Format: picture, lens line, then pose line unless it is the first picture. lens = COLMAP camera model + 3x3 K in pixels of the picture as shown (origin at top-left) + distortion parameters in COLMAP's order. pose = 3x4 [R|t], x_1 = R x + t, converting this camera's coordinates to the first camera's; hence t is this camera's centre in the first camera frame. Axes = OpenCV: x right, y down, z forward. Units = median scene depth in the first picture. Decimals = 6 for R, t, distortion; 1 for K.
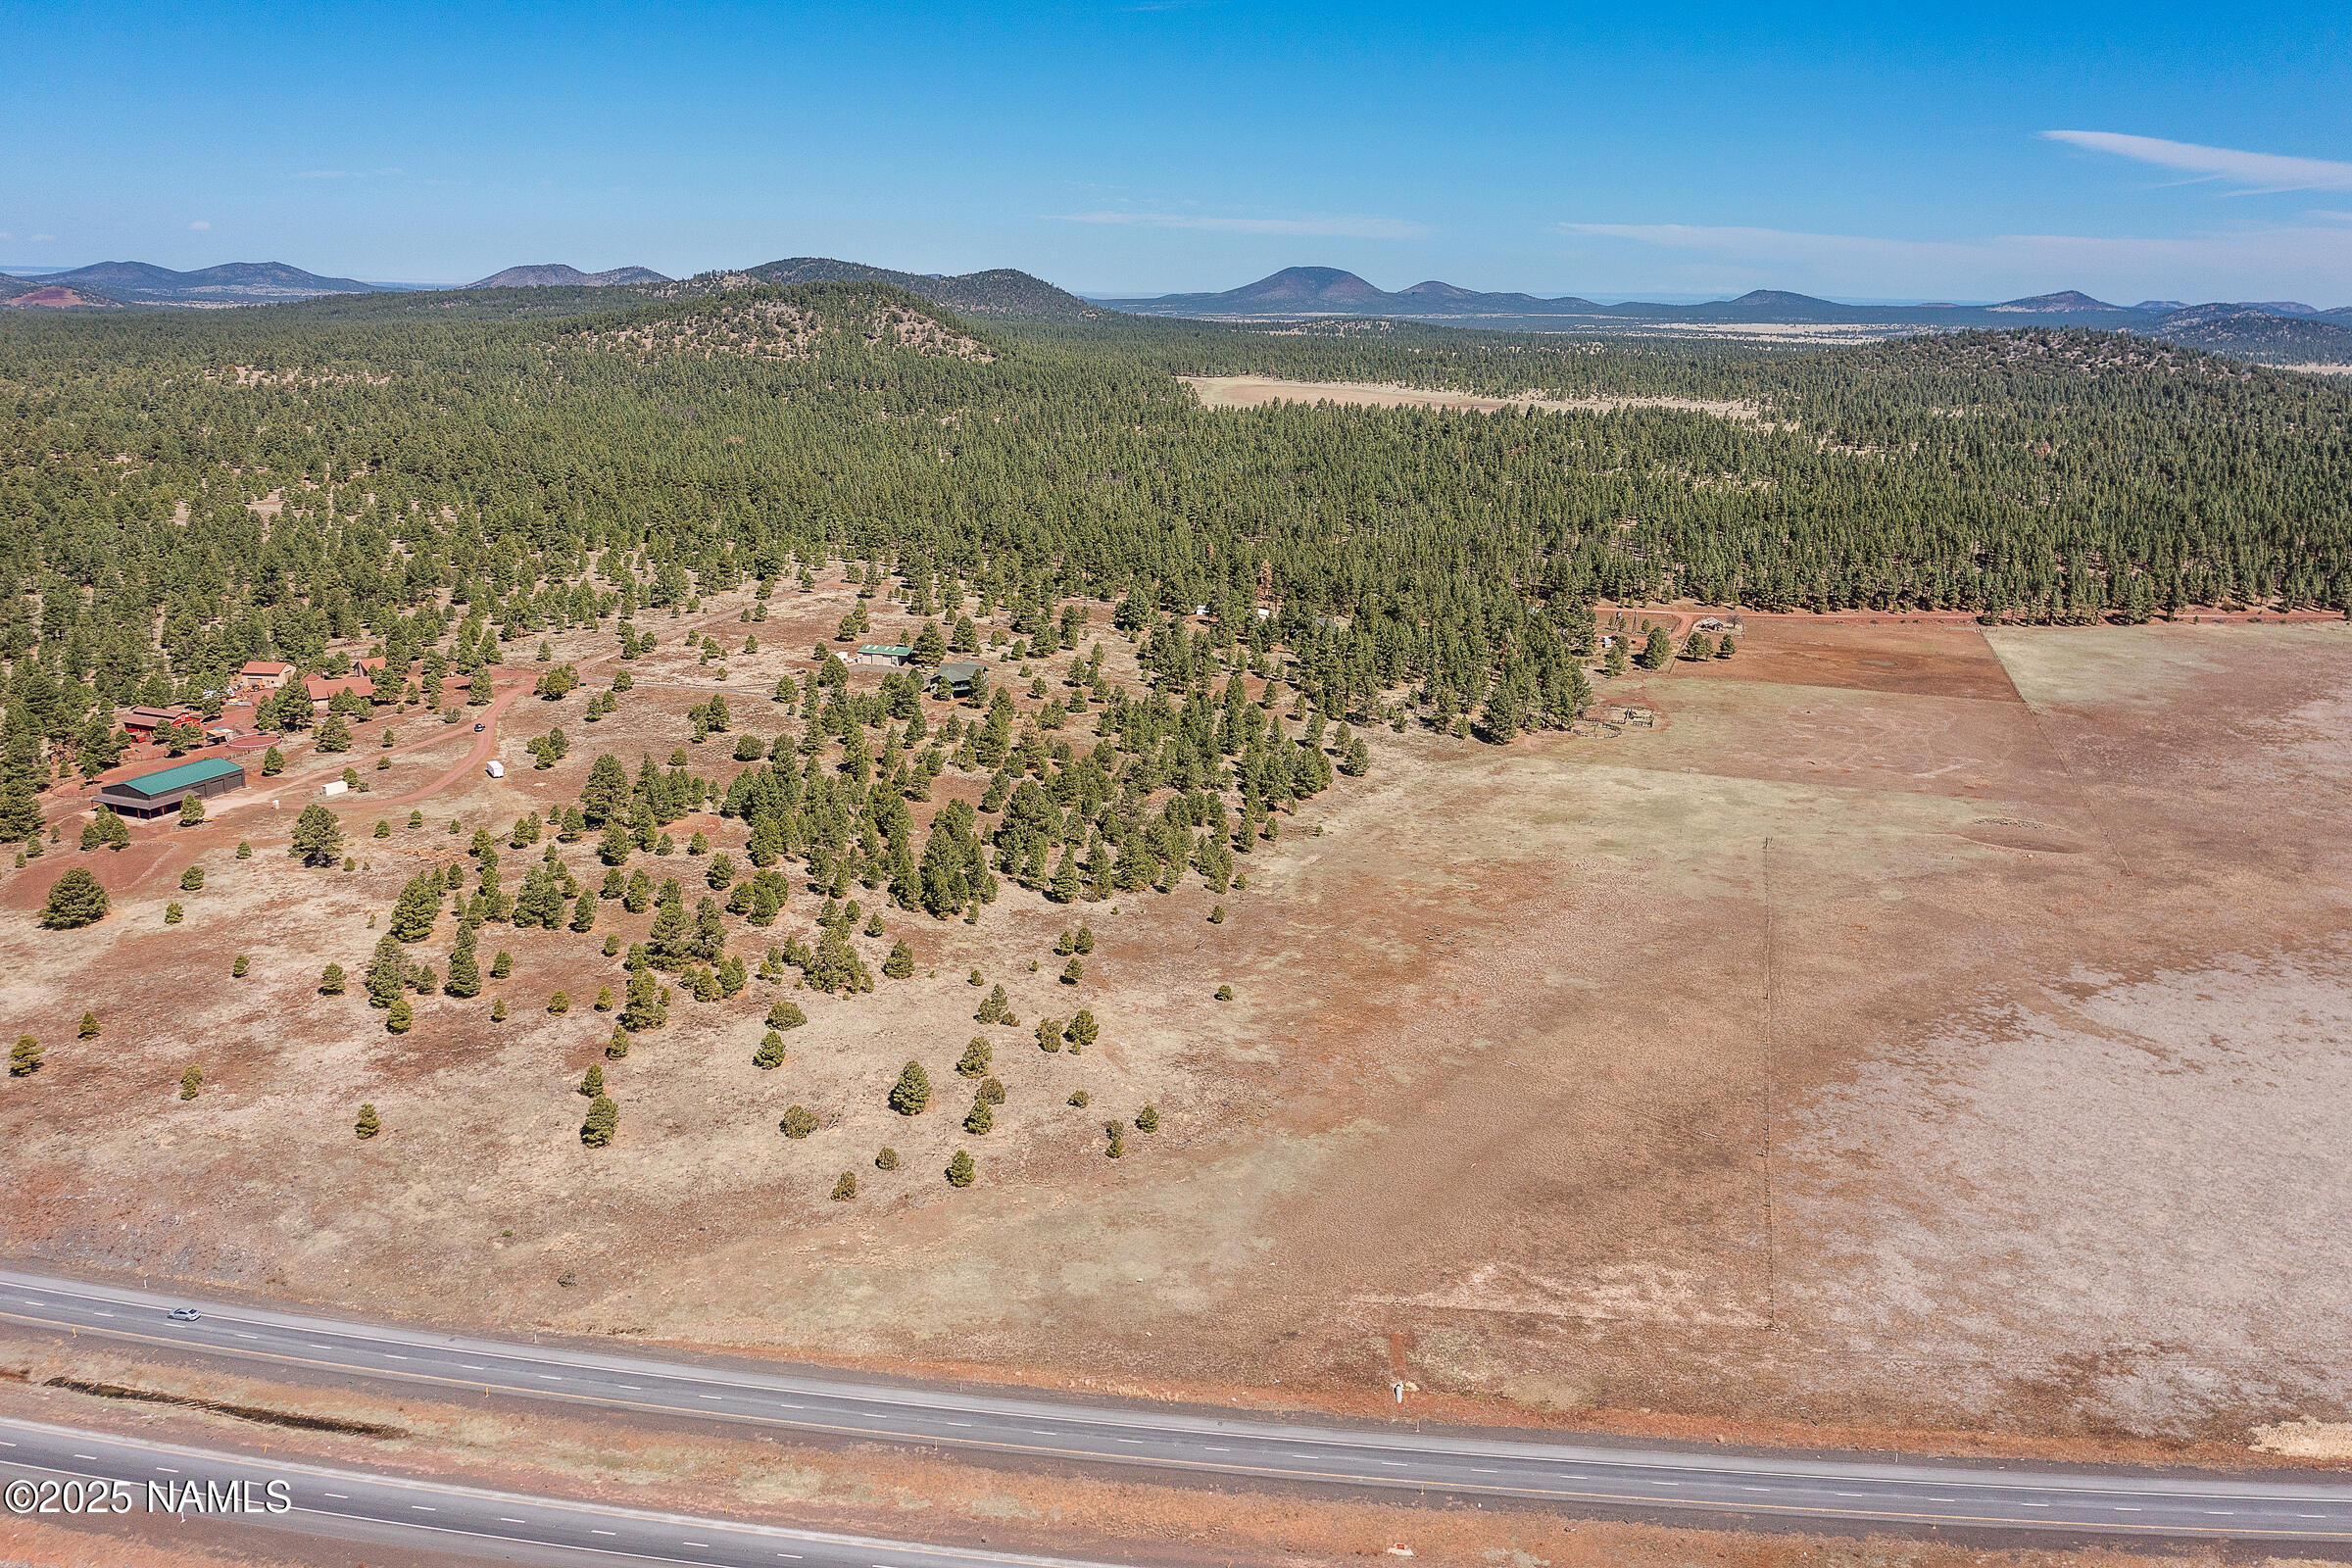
lens RADIAL K [[1890.5, 0, 1174.0], [0, 1890.5, 782.9], [0, 0, 1]] dist [-0.004093, 0.011845]
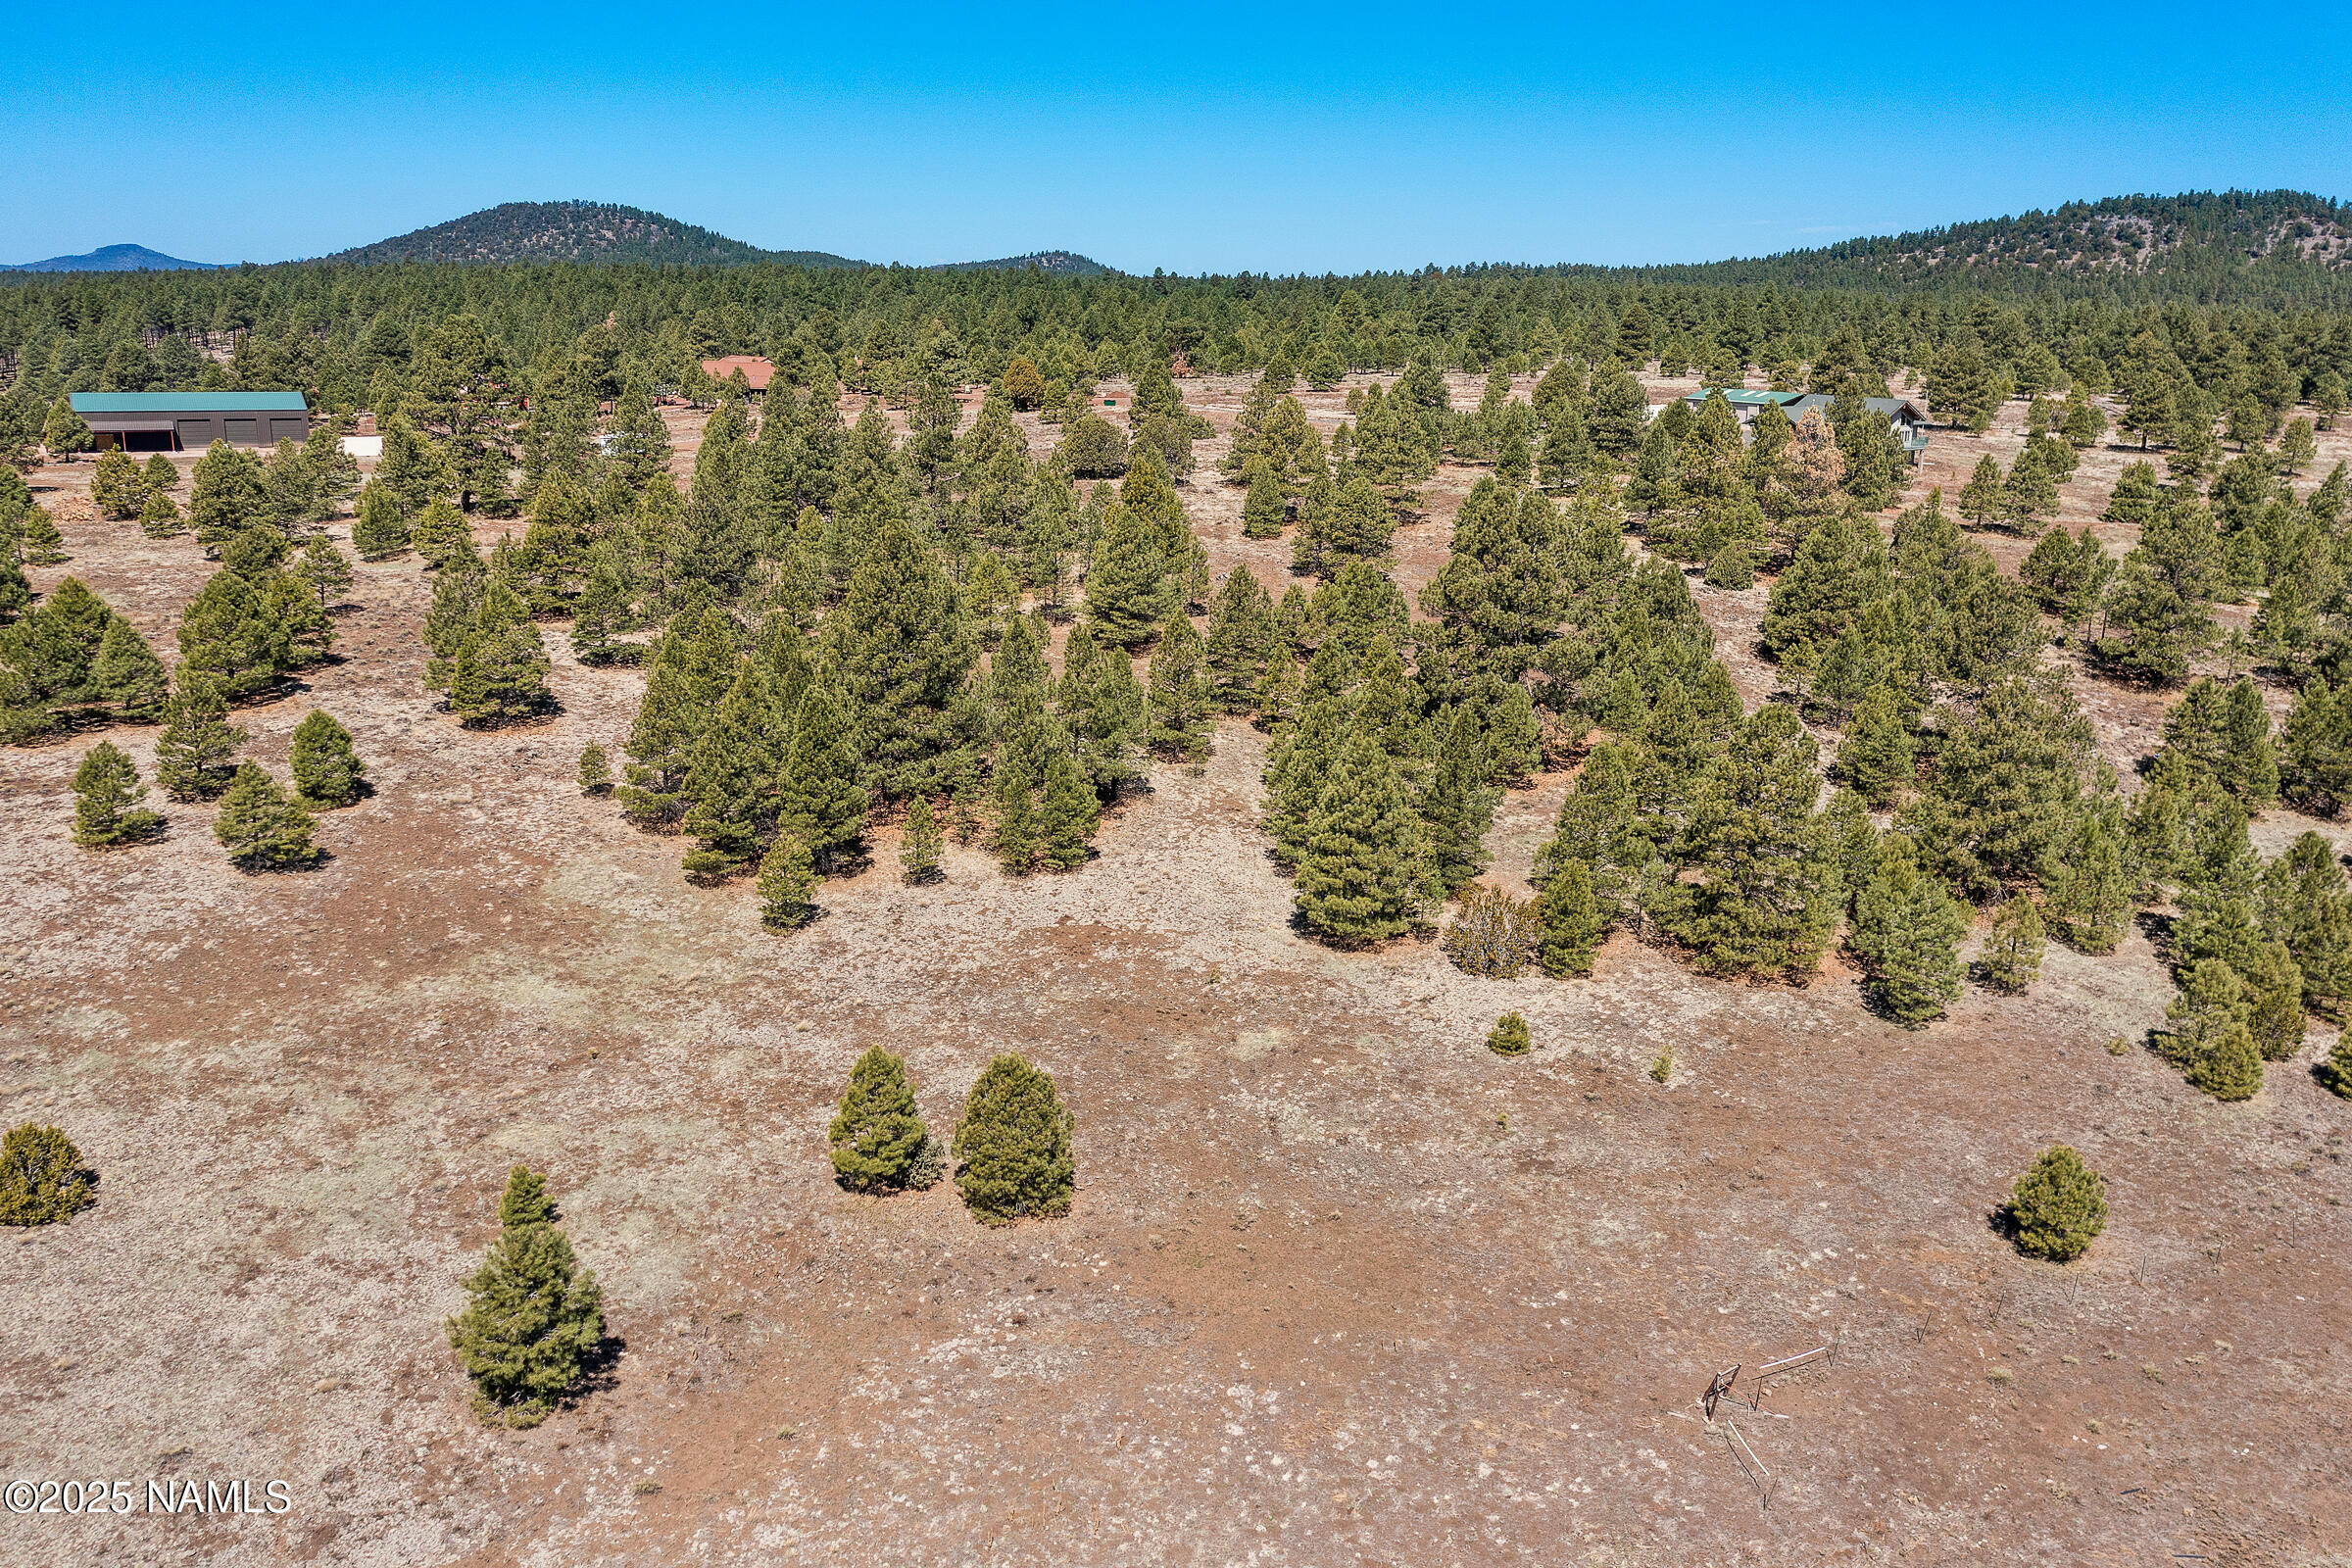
lens RADIAL K [[1890.5, 0, 1184.9], [0, 1890.5, 783.9], [0, 0, 1]] dist [-0.004093, 0.011845]
pose [[0.760868, 0.153332, -0.630531, 0.082752], [-0.171174, 0.984691, 0.032899, 0.053604], [0.625923, 0.082899, 0.775466, 1.075208]]
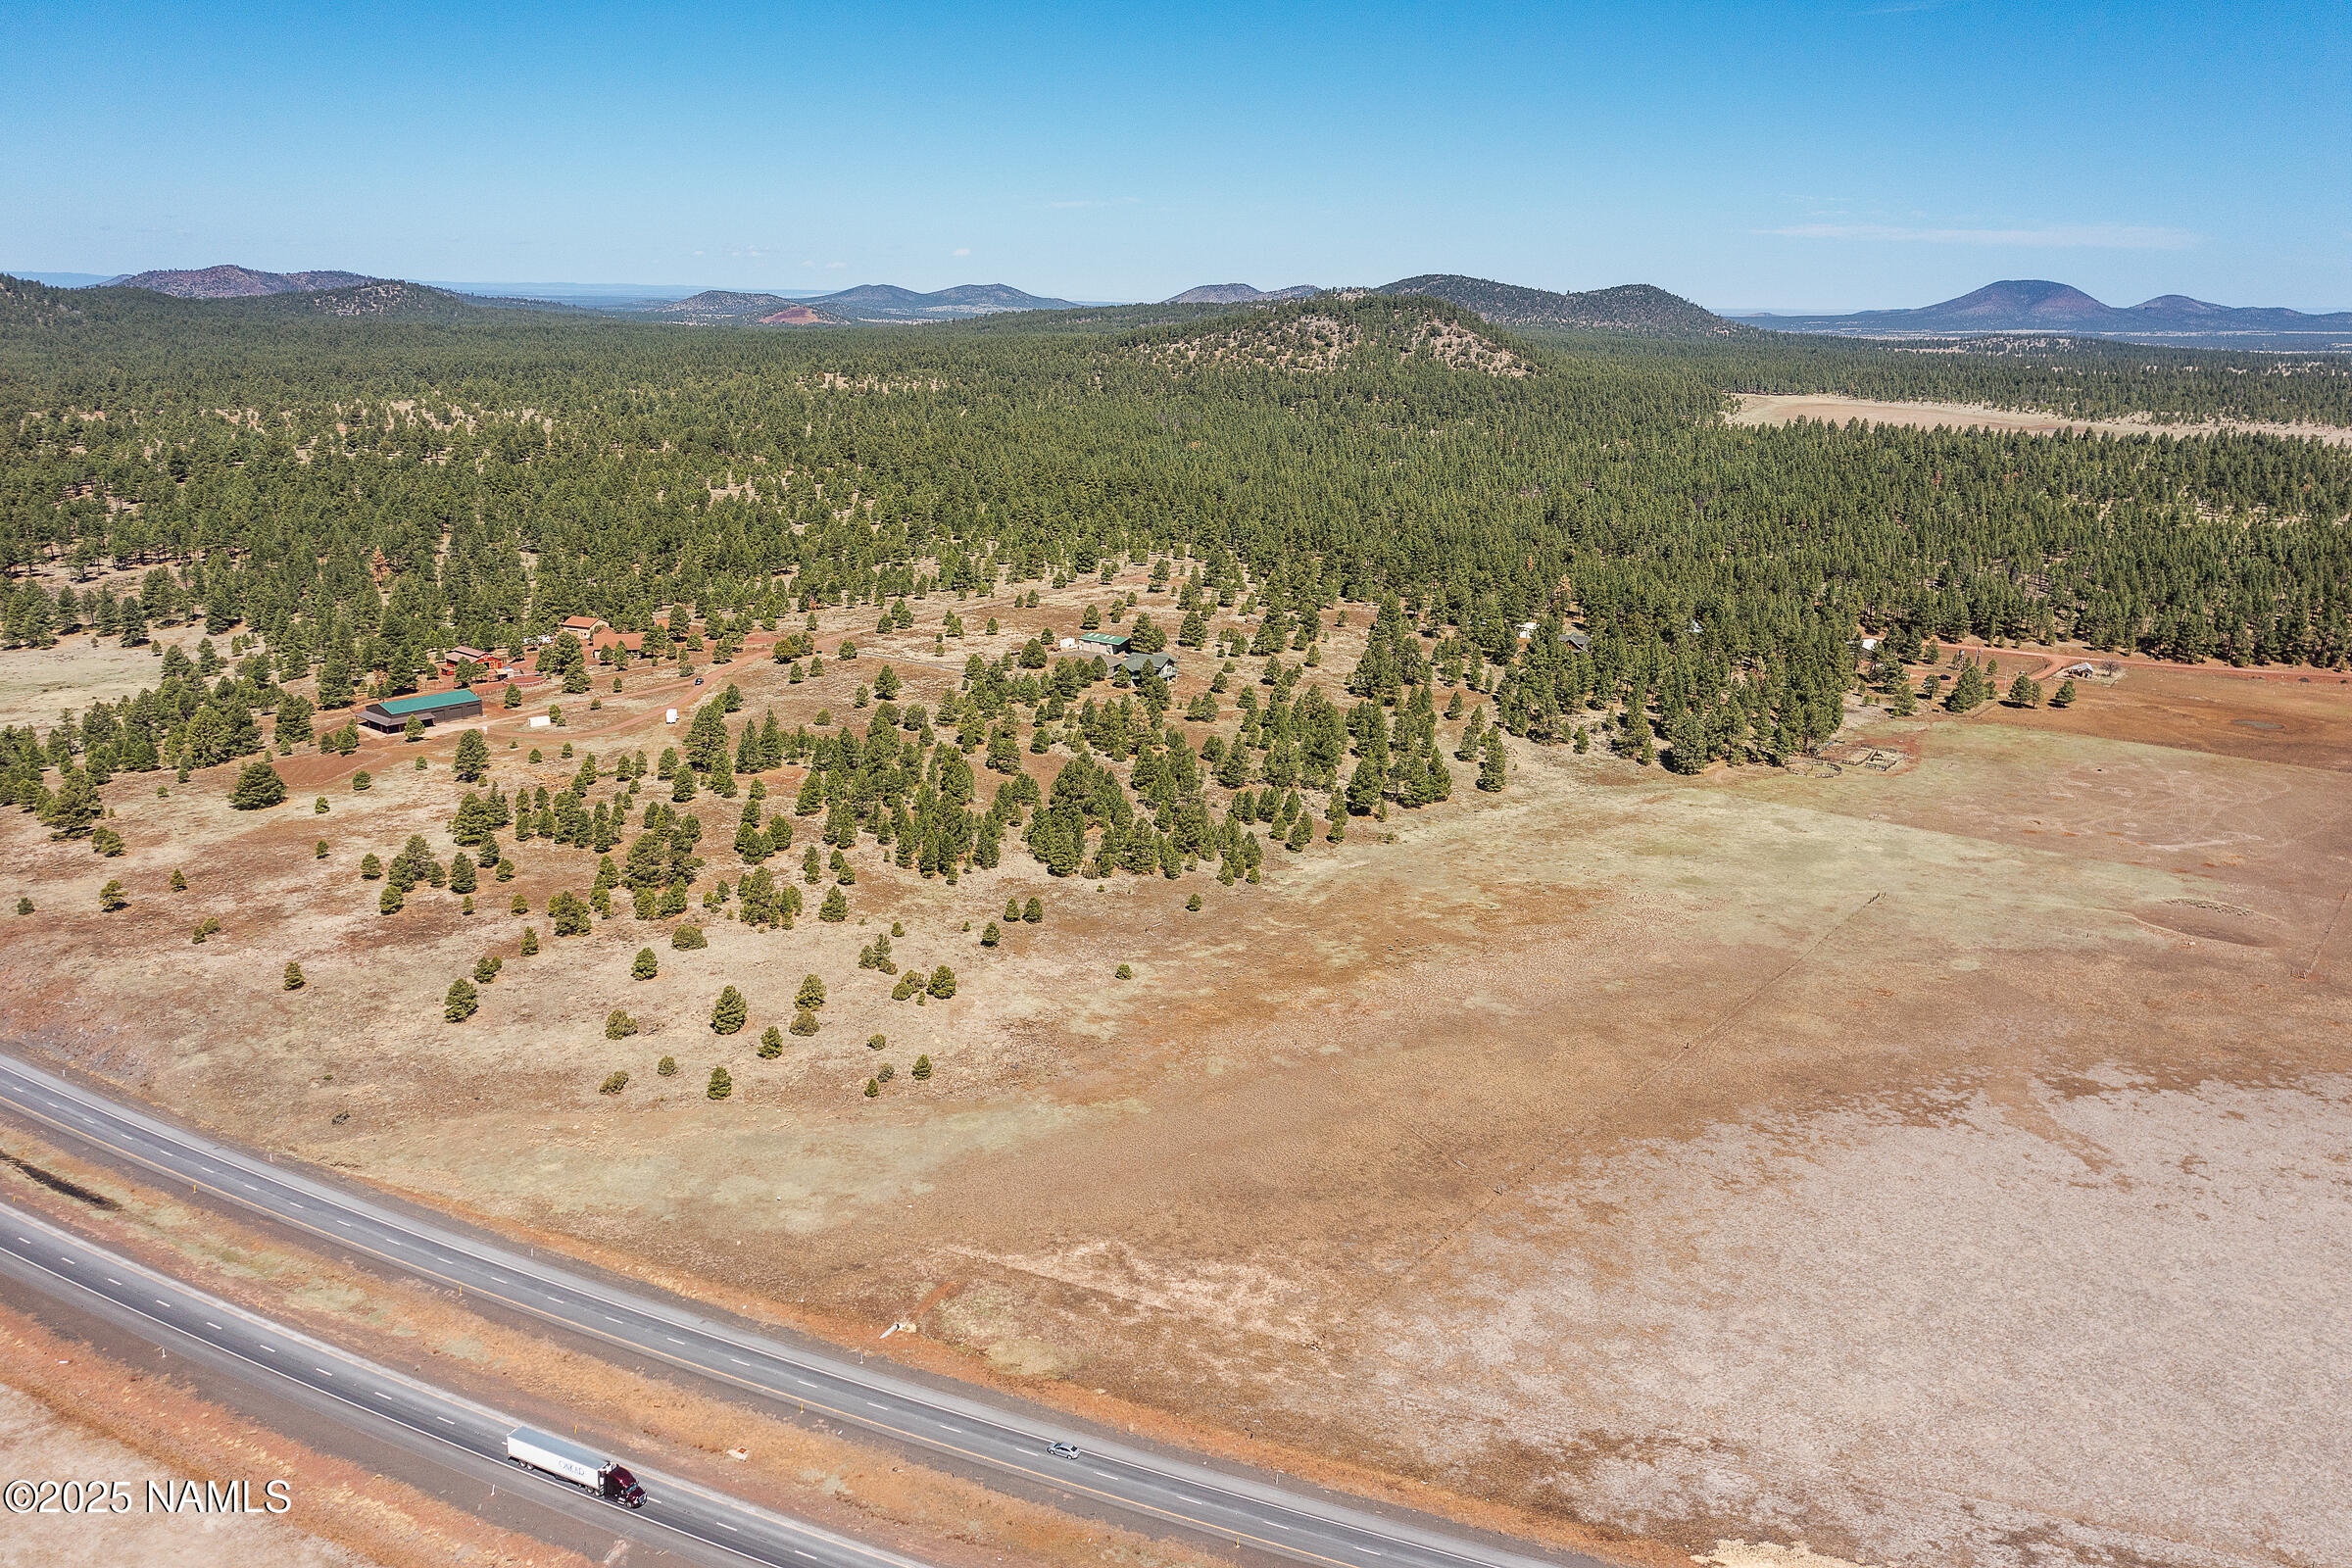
lens RADIAL K [[1890.5, 0, 1169.5], [0, 1890.5, 781.7], [0, 0, 1]] dist [-0.004093, 0.011845]
pose [[0.936577, 0.082072, -0.340718, 0.460874], [-0.085339, 0.996337, 0.005415, 0.000477], [0.339914, 0.024005, 0.940150, 0.046098]]
